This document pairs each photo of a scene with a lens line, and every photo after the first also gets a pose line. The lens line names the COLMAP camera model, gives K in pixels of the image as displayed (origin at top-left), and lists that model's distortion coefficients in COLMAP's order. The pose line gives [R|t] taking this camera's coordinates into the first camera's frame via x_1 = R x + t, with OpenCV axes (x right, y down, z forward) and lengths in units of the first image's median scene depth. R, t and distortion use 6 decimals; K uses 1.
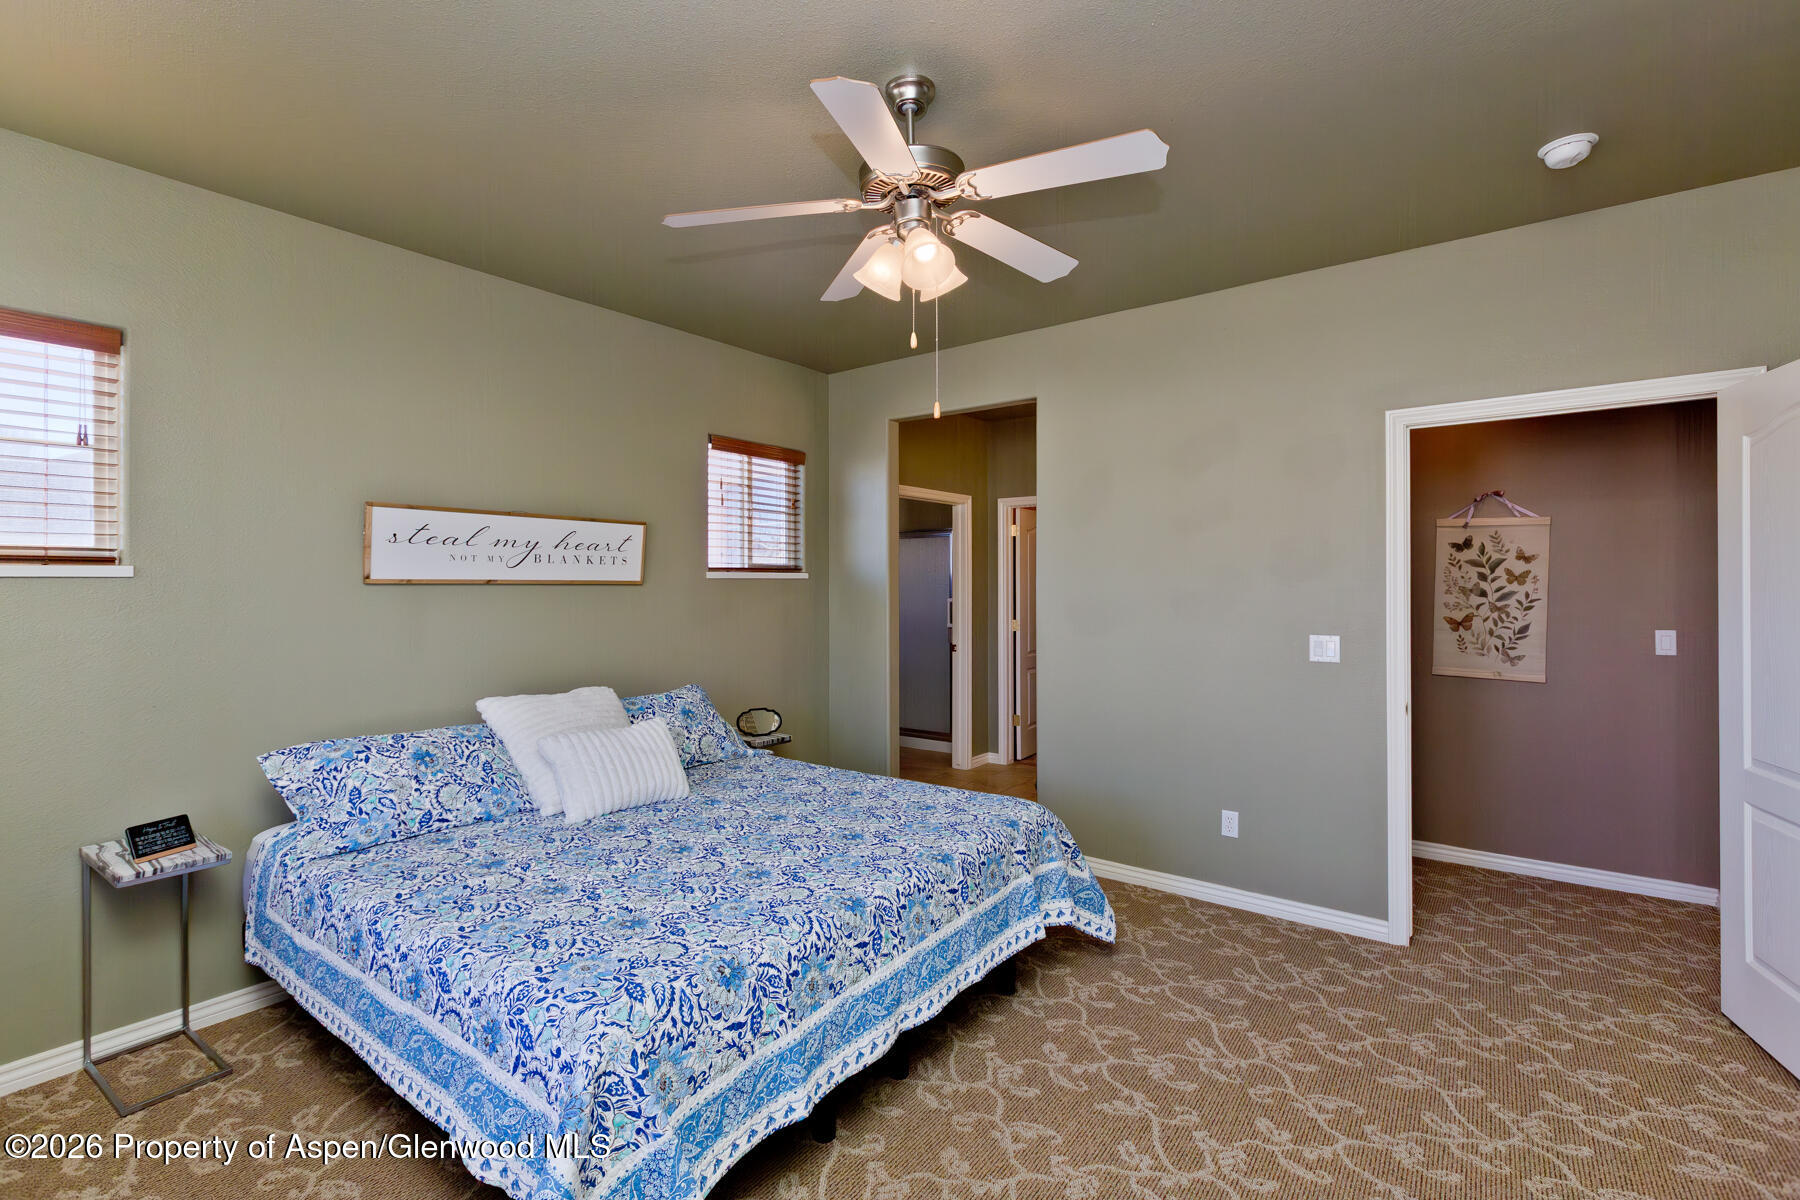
lens RADIAL K [[825.6, 0, 897.1], [0, 825.6, 591.2], [0, 0, 1]] dist [0.005016, 0.000046]
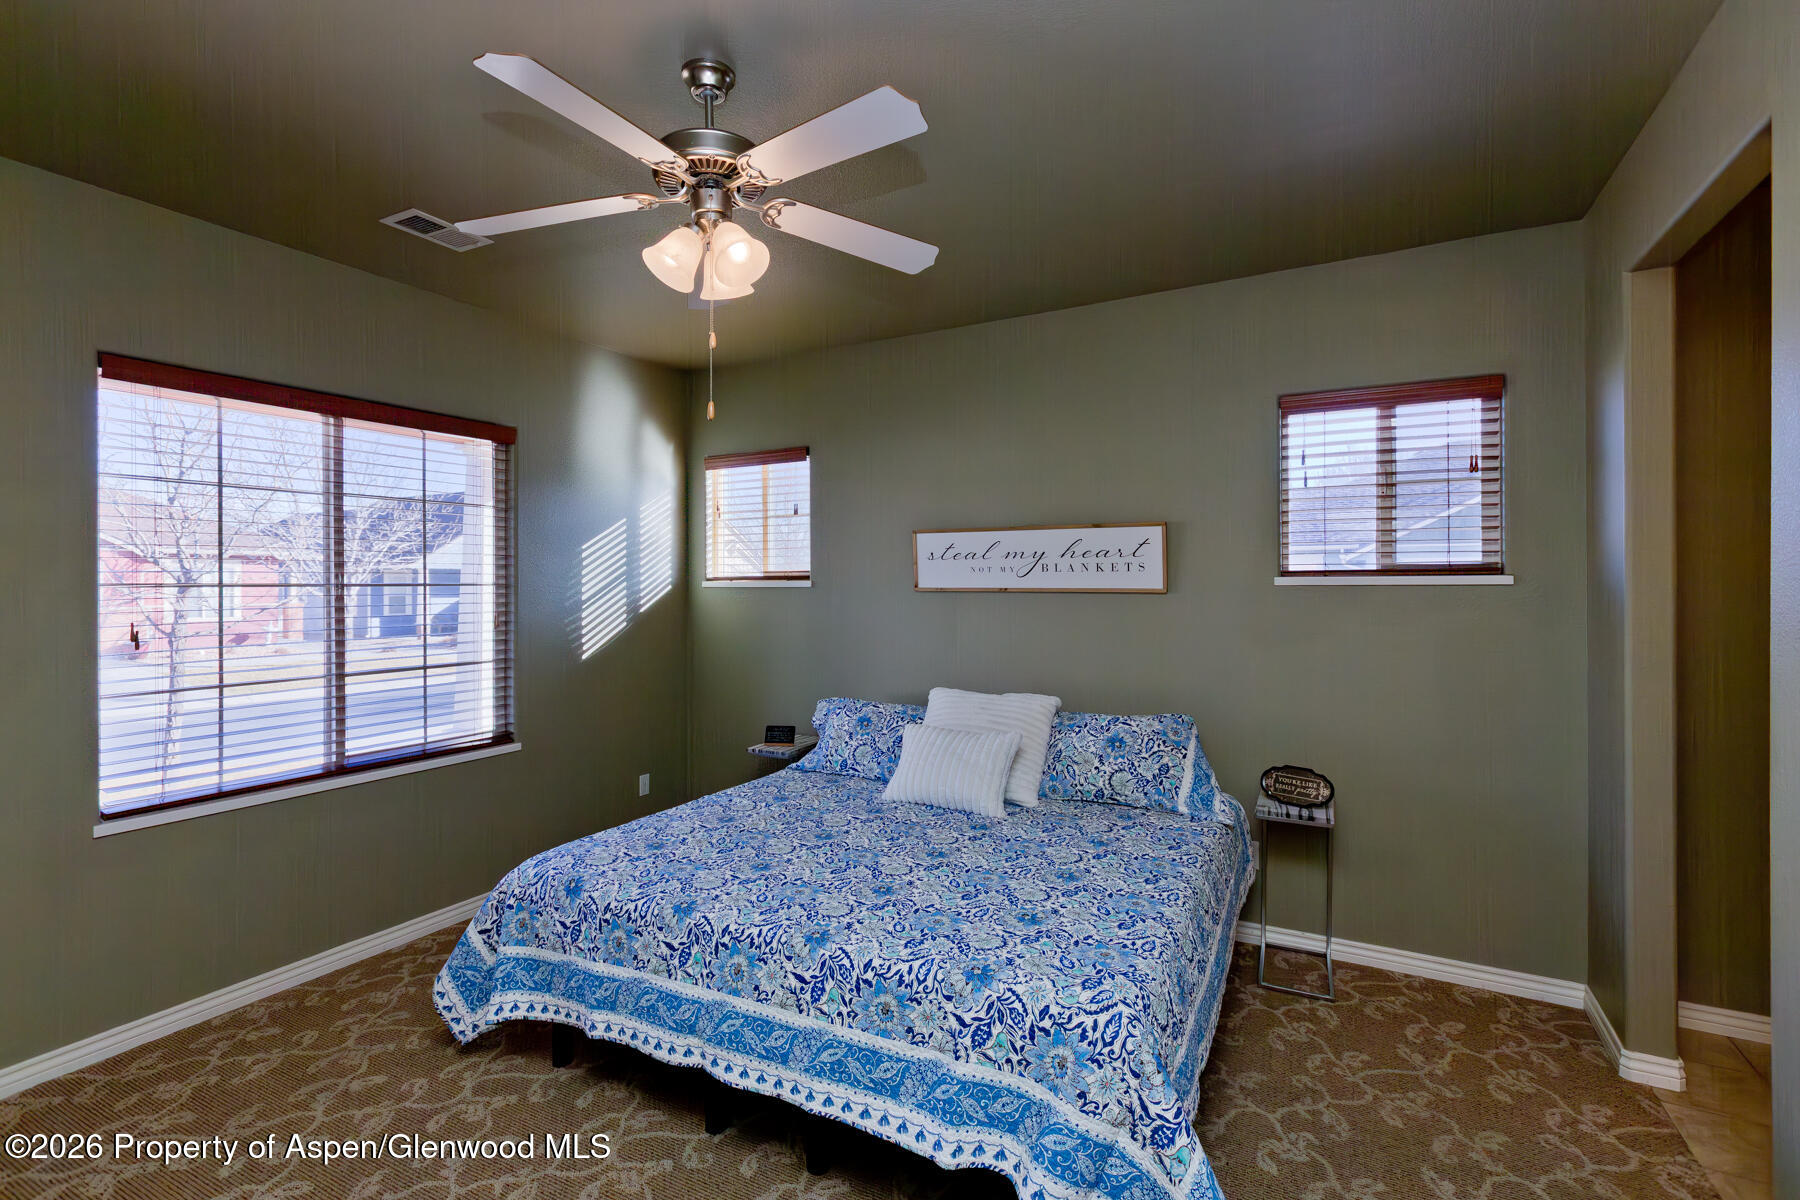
lens RADIAL K [[790.9, 0, 905.4], [0, 790.9, 638.1], [0, 0, 1]] dist [0.000981, 0.000025]
pose [[0.159513, 0.060739, -0.985325, 0.573086], [-0.012433, 0.998150, 0.059517, -0.007805], [0.987117, 0.002757, 0.159973, 0.687633]]
